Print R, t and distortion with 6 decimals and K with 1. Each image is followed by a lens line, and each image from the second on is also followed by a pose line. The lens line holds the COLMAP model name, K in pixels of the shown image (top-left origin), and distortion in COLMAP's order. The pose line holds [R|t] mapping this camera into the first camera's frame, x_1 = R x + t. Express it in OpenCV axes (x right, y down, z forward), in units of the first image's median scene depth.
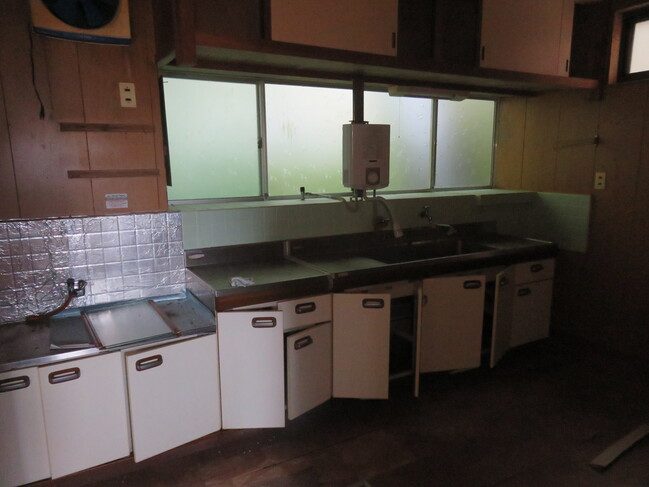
lens RADIAL K [[484.4, 0, 324.7], [0, 484.4, 243.6], [0, 0, 1]] dist [0.008800, 0.000388]
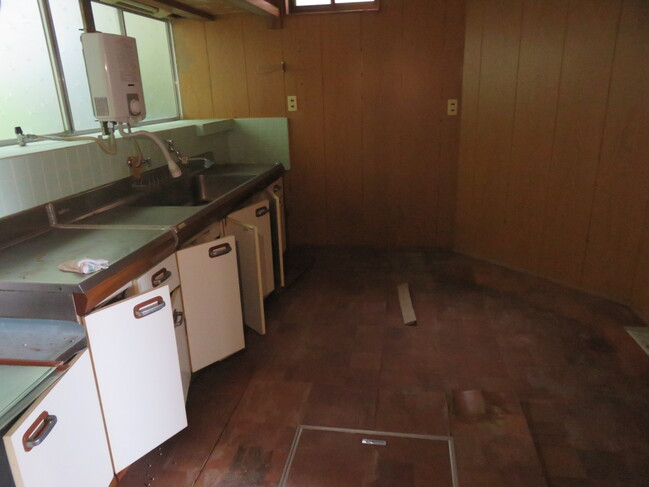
lens RADIAL K [[484.4, 0, 324.9], [0, 484.4, 245.3], [0, 0, 1]] dist [0.008800, 0.000388]
pose [[0.639269, -0.251726, 0.726615, -0.329450], [0.163008, 0.967789, 0.191865, -0.016731], [-0.751508, -0.004210, 0.659711, 0.231705]]
